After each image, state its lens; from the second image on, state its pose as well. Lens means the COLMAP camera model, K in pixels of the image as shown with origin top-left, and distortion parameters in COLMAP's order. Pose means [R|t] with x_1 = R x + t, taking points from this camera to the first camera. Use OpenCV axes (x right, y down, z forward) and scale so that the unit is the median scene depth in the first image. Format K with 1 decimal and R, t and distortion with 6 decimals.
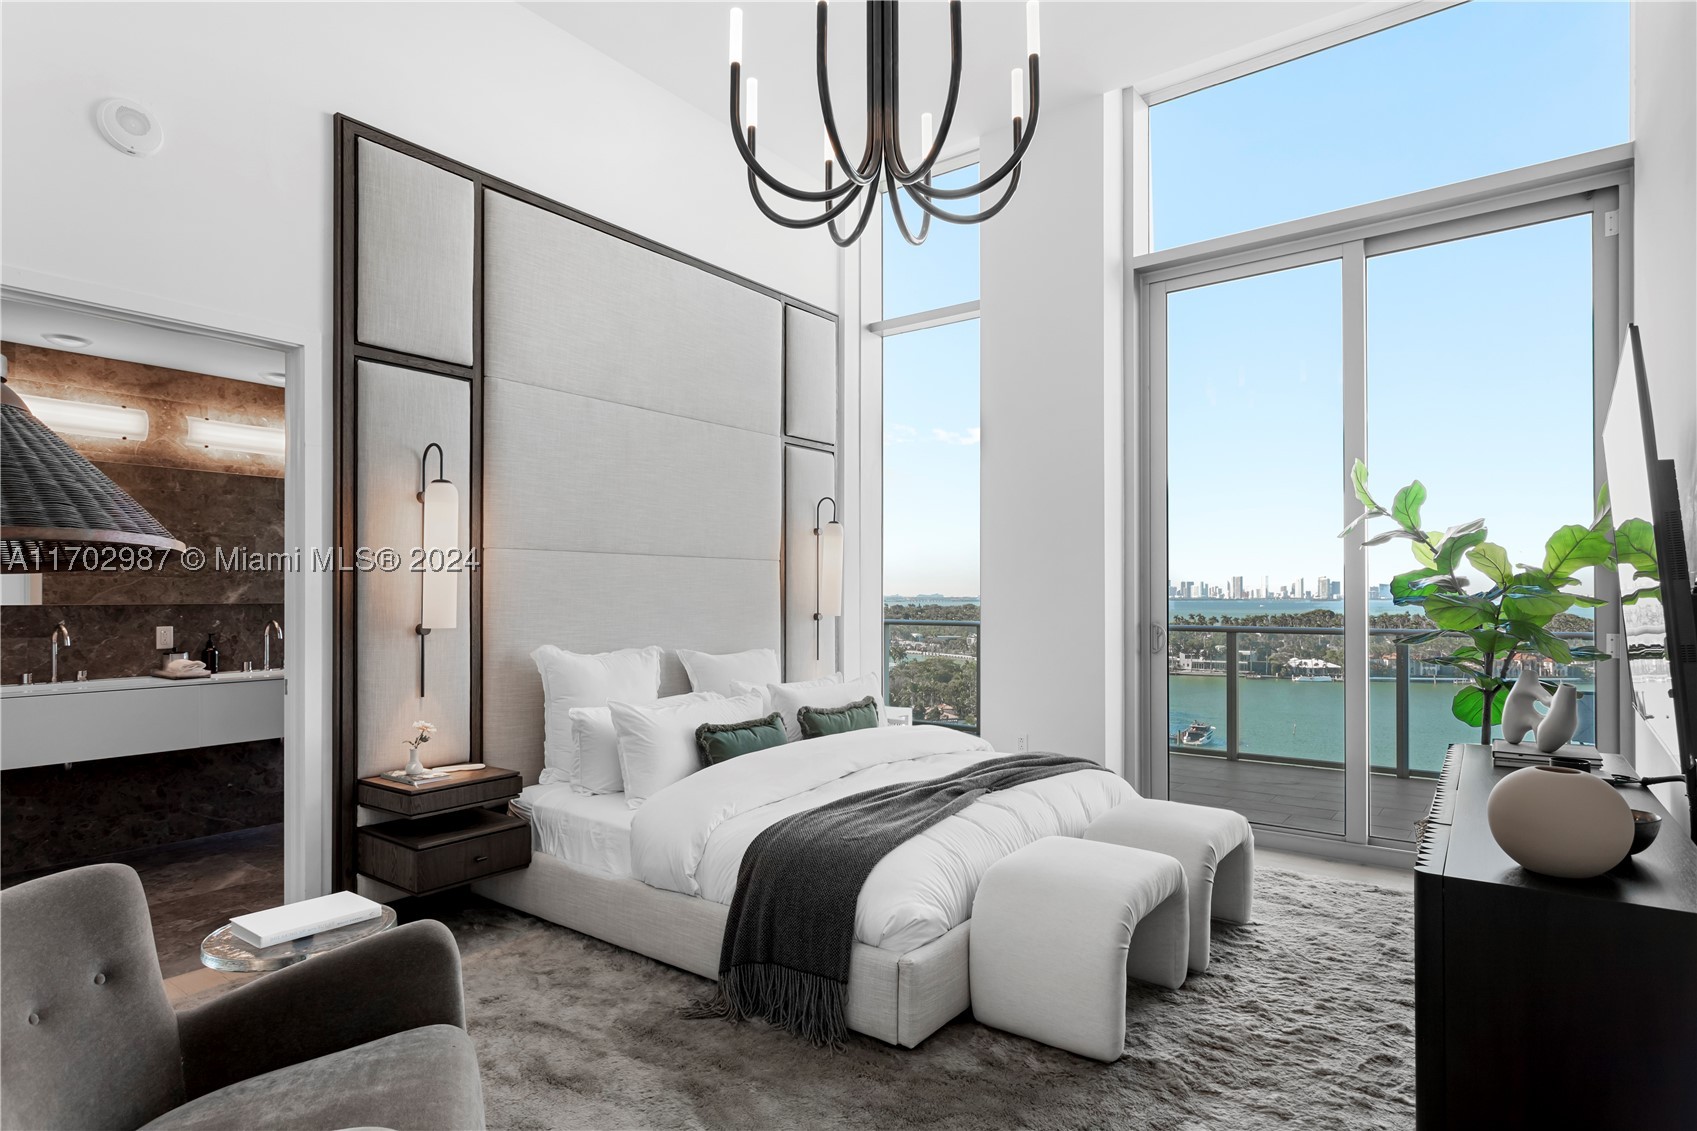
lens RADIAL K [[916.2, 0, 841.9], [0, 916.2, 595.7], [0, 0, 1]] dist [0.002632, 0.002574]
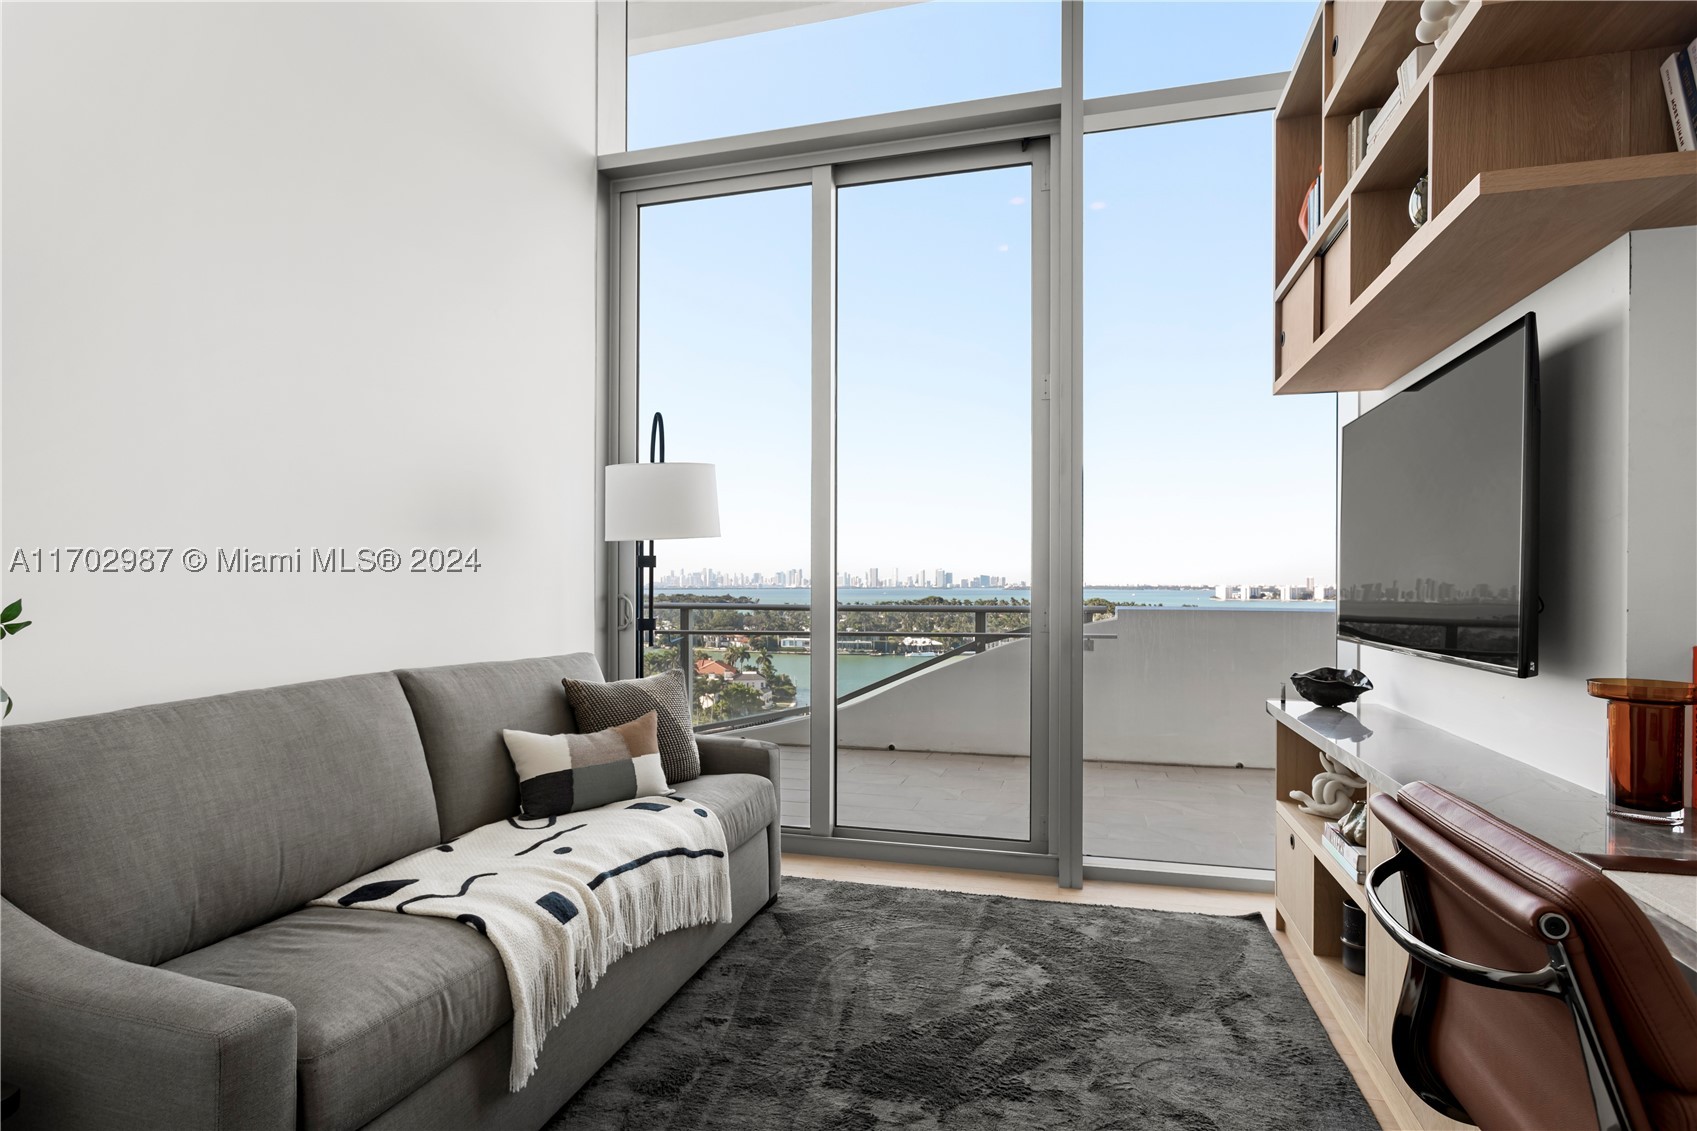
lens RADIAL K [[867.0, 0, 851.6], [0, 867.0, 572.5], [0, 0, 1]] dist [-0.008840, 0.007874]
pose [[0.924252, 0.005247, 0.381746, 0.230817], [0.000076, 0.999903, -0.013927, 0.023877], [-0.381782, 0.012901, 0.924162, 0.180341]]
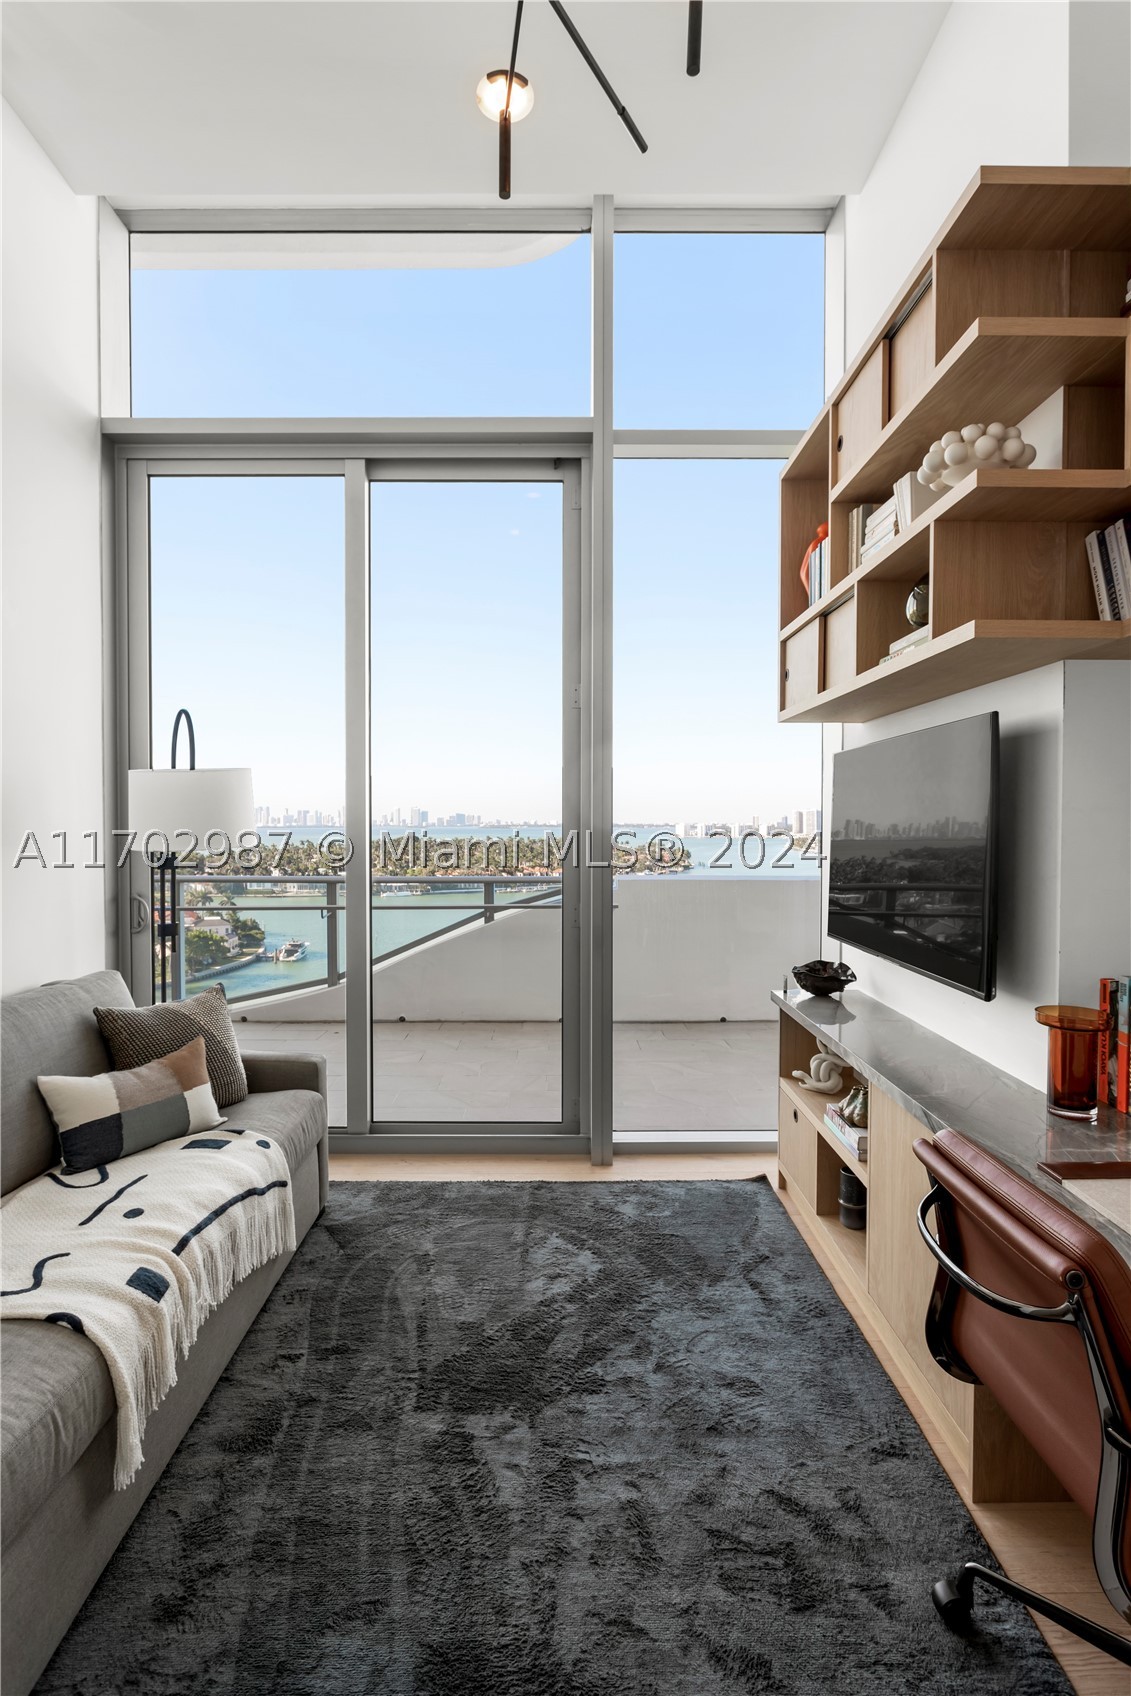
lens RADIAL K [[866.5, 0, 562.2], [0, 866.5, 828.4], [0, 0, 1]] dist [-0.008840, 0.007874]
pose [[0.789385, -0.006014, 0.613869, 0.174487], [0.001991, 0.999972, 0.007236, -0.028229], [-0.613896, -0.004490, 0.789374, 0.184725]]
